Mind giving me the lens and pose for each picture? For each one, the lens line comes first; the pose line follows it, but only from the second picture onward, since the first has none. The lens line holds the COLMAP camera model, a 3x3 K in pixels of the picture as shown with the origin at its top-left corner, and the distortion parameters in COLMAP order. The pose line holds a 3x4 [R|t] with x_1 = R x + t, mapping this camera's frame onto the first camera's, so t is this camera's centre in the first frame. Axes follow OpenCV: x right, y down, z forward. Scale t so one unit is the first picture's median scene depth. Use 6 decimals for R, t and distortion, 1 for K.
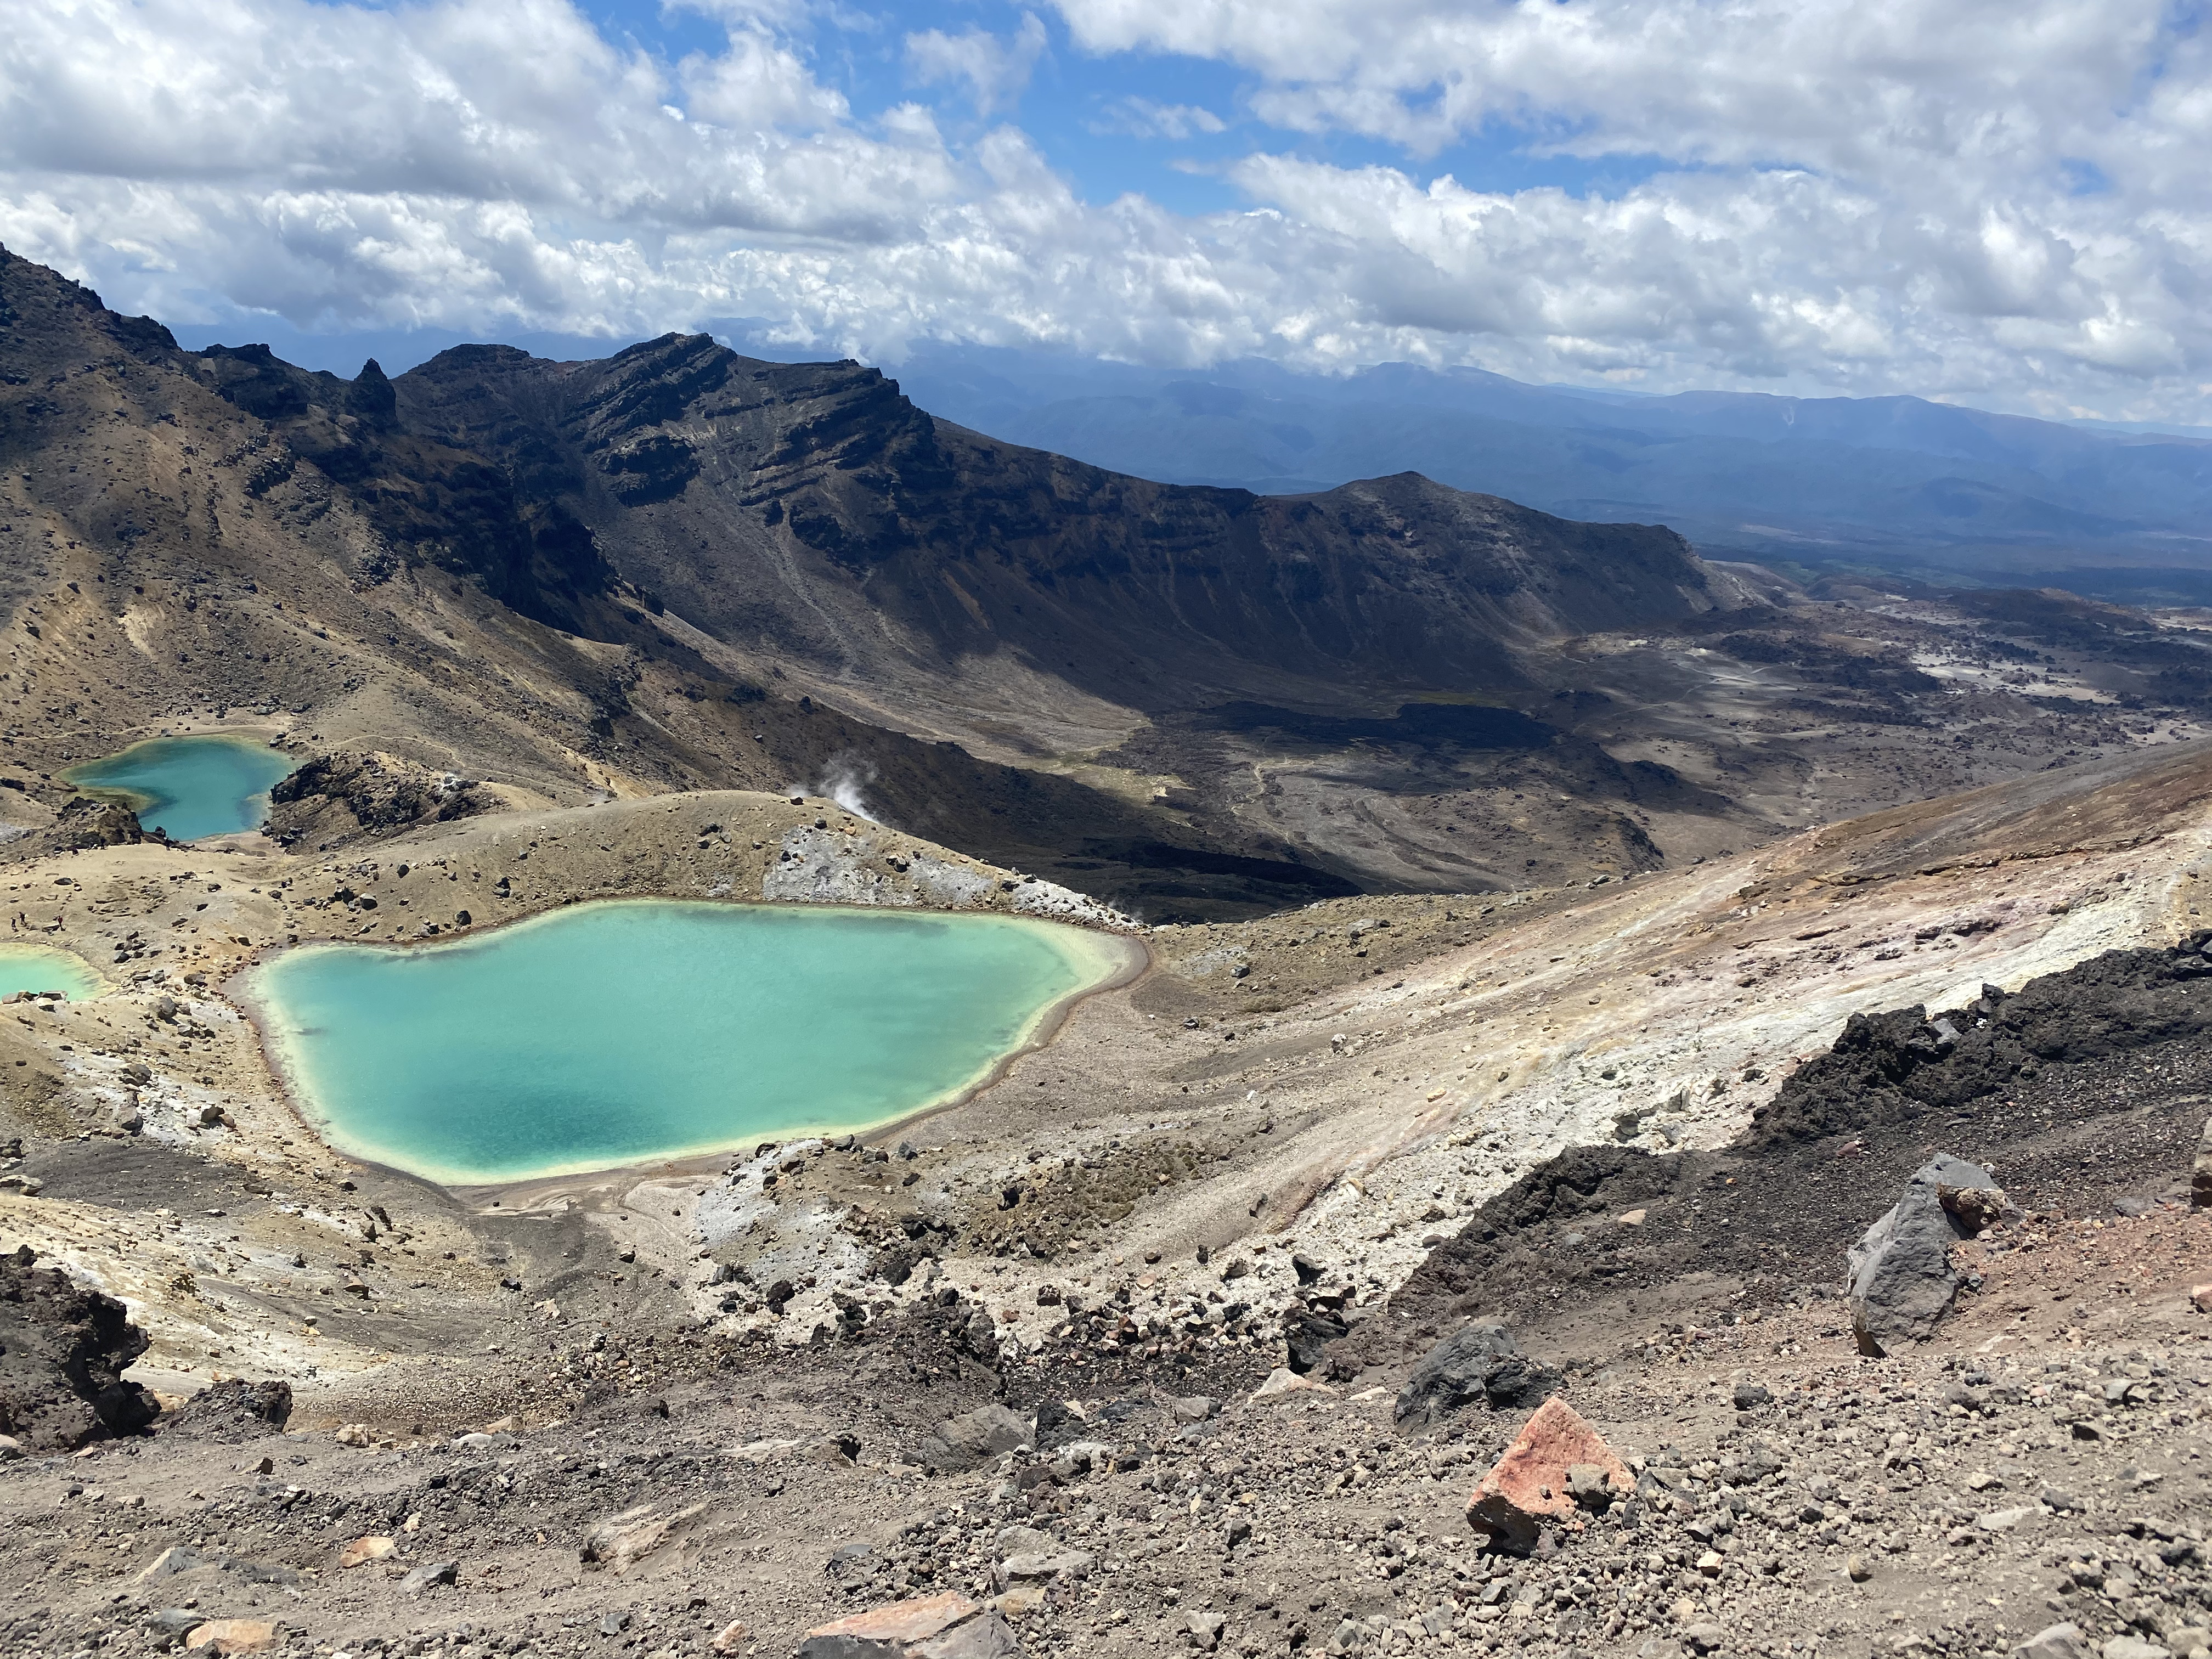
lens RADIAL K [[1683.4, 0, 1113.3], [0, 1683.4, 838.1], [0, 0, 1]] dist [0.065946, -0.104699]
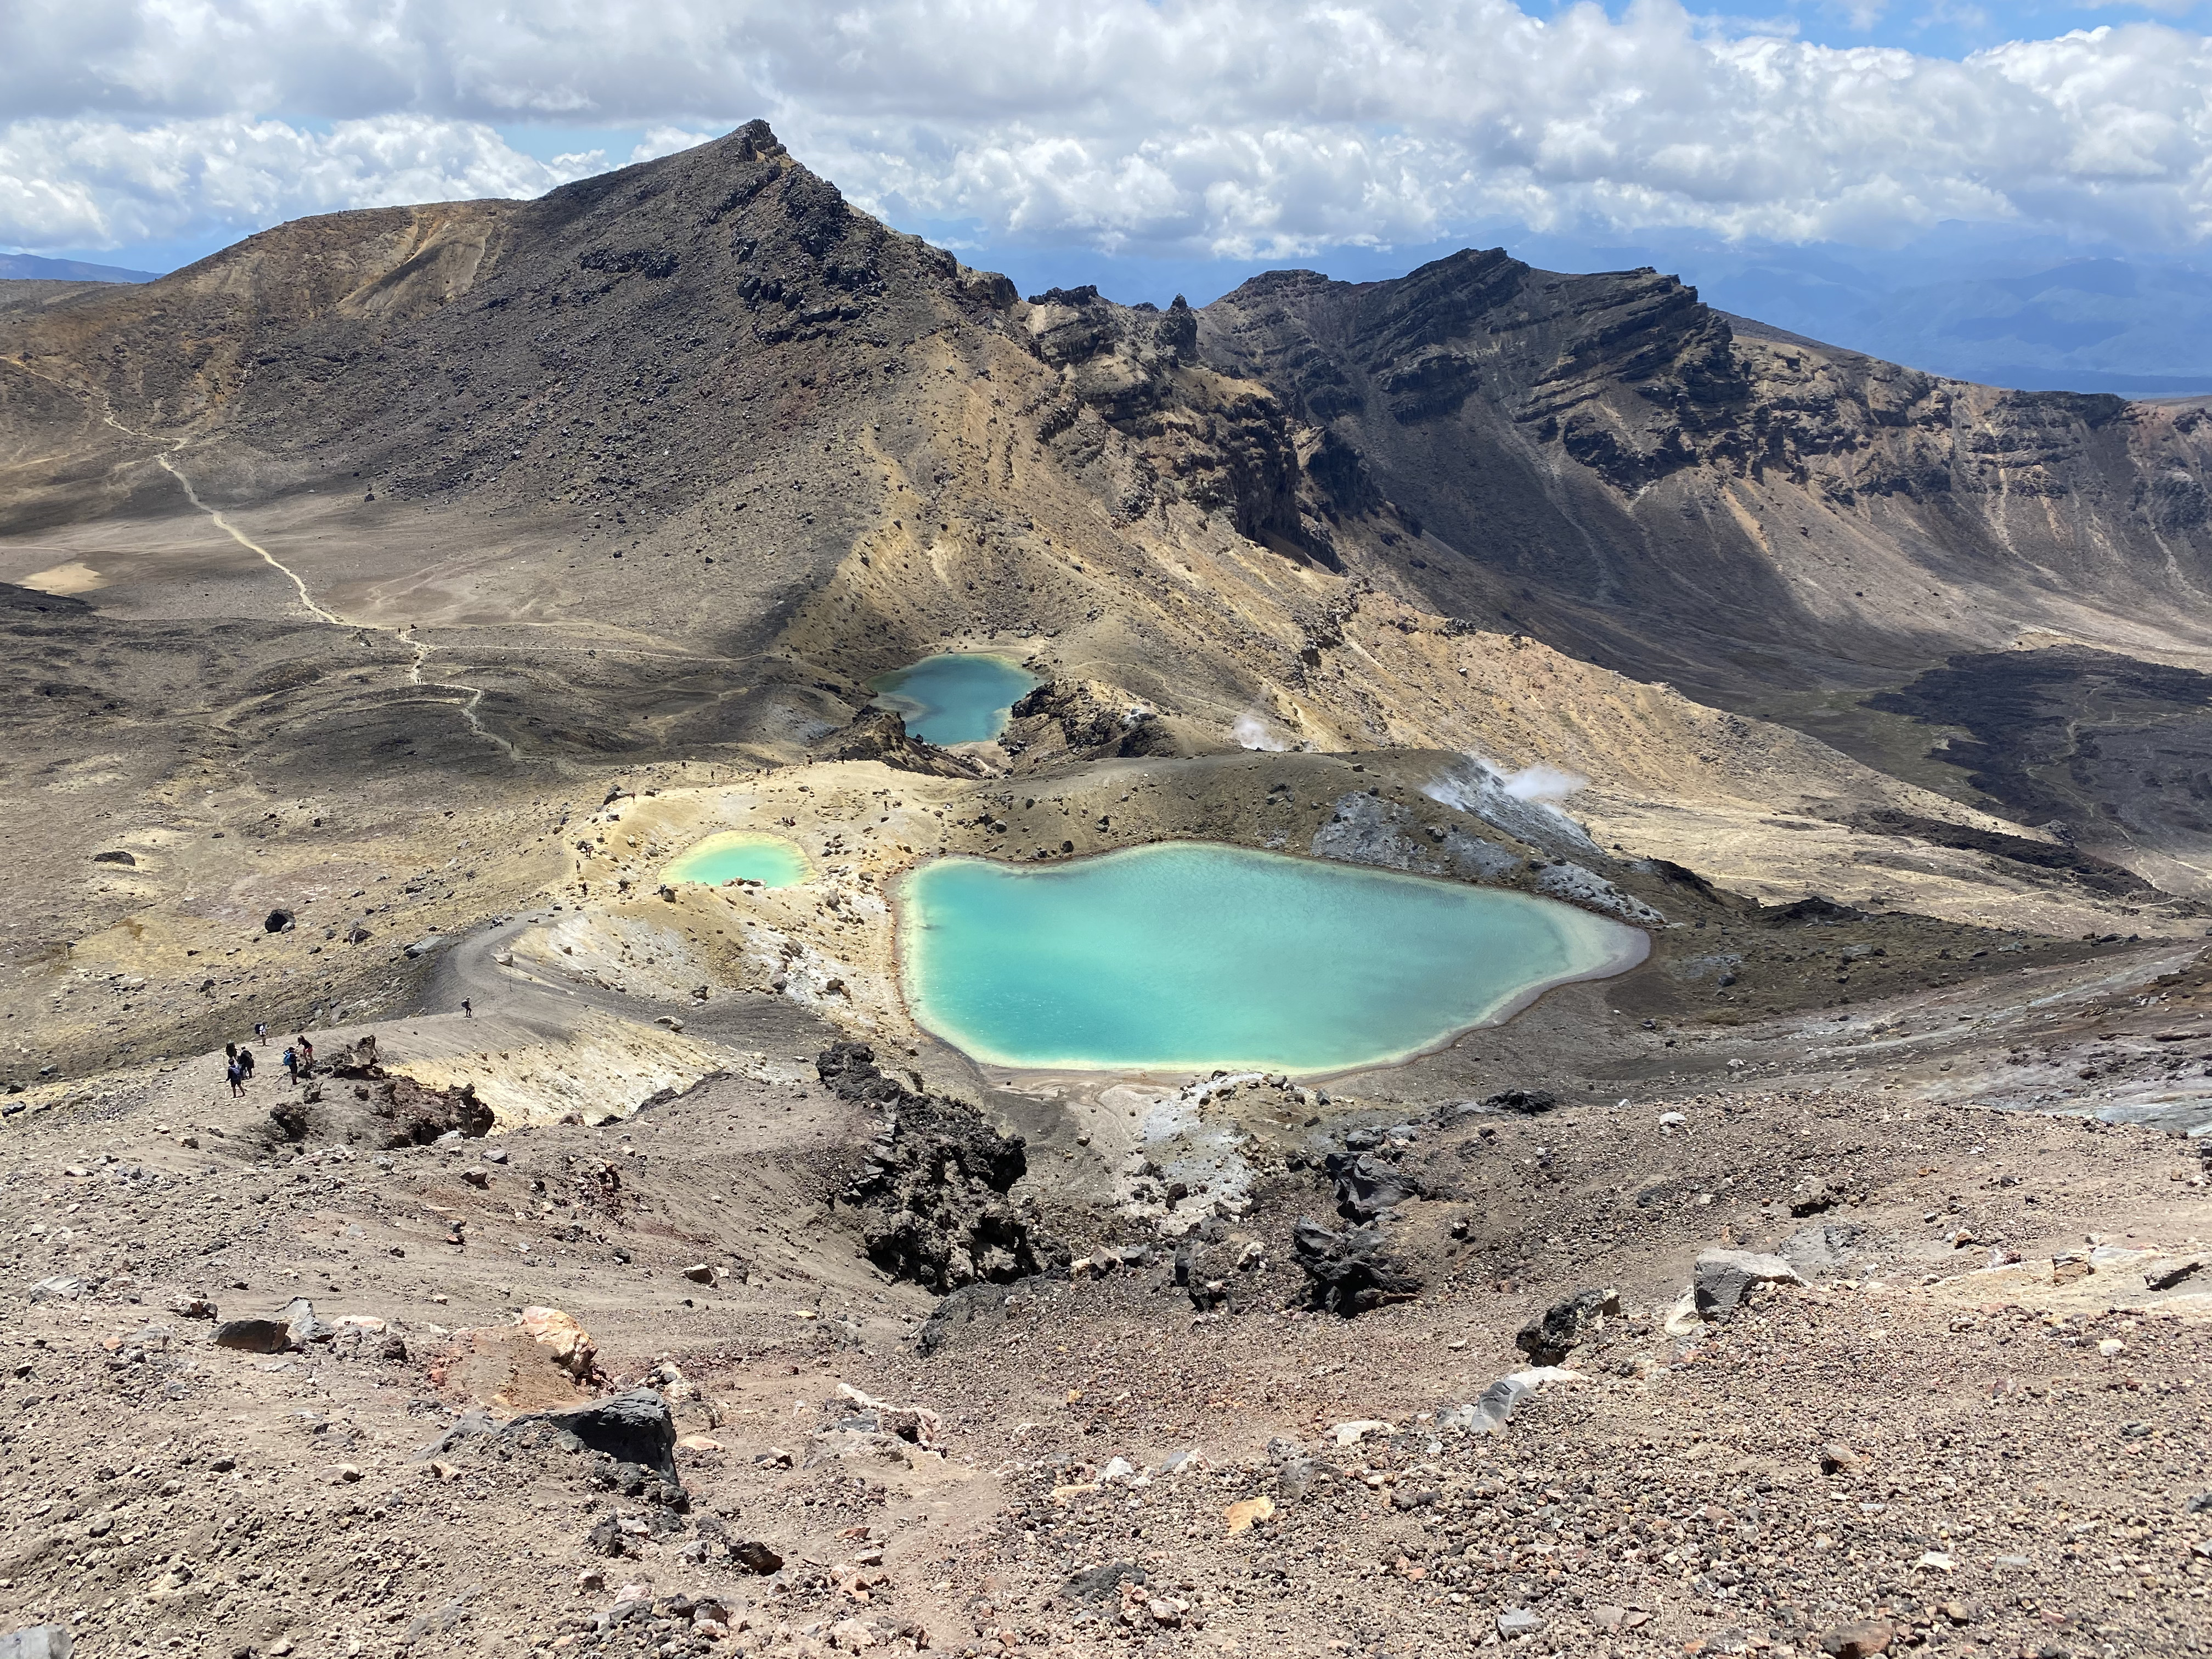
lens RADIAL K [[1683.4, 0, 1113.3], [0, 1683.4, 838.1], [0, 0, 1]] dist [0.065946, -0.104699]
pose [[0.898816, 0.101374, -0.426441, 0.149921], [-0.078830, 0.994410, 0.070241, -0.042769], [0.431178, -0.029517, 0.901784, -0.077133]]
